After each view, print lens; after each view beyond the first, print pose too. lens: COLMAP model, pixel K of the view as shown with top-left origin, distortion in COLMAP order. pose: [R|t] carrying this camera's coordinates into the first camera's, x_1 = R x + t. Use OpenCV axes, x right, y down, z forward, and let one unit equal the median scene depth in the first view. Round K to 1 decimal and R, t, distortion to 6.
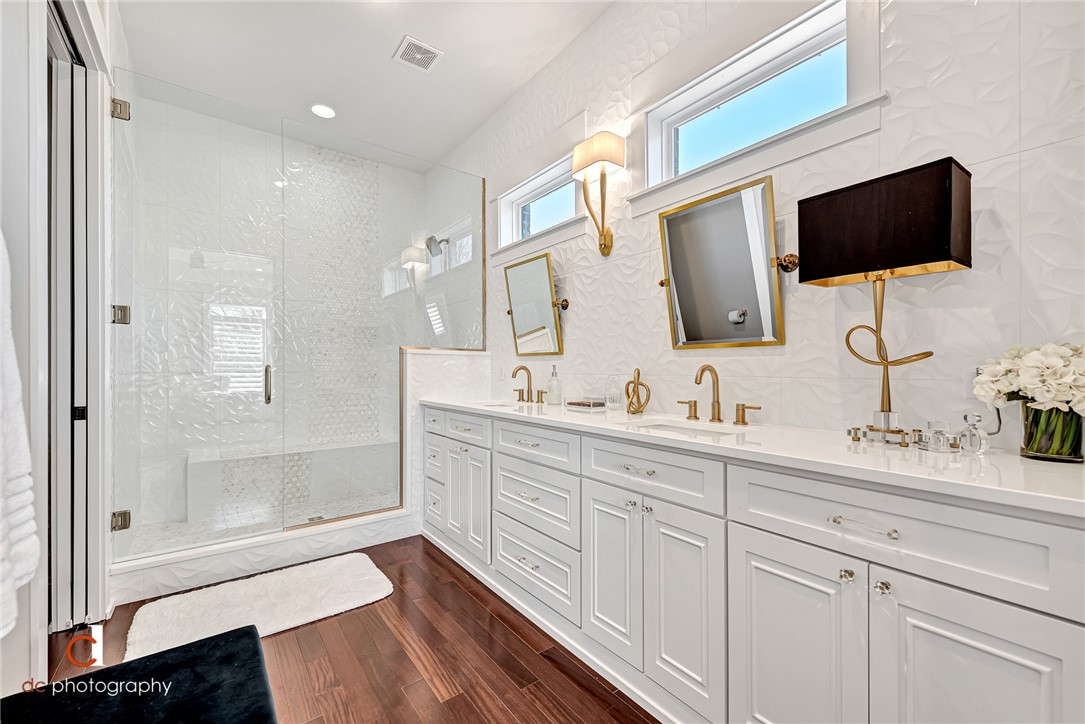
lens RADIAL K [[426.2, 0, 542.1], [0, 426.2, 370.5], [0, 0, 1]] dist [0.001685, 0.000016]
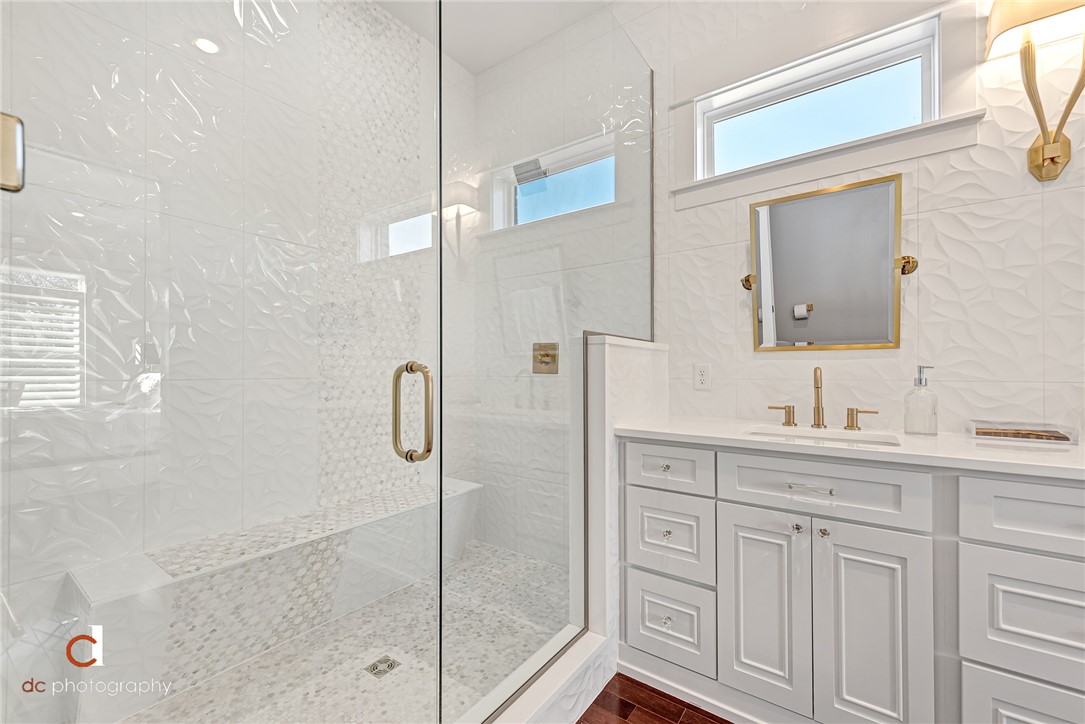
lens RADIAL K [[438.7, 0, 540.8], [0, 438.7, 364.8], [0, 0, 1]] dist [0.002285, -0.000016]
pose [[0.960346, -0.002413, 0.278800, -0.541098], [0.004660, 0.999962, -0.007397, -0.010029], [-0.278772, 0.008403, 0.960321, 0.479162]]
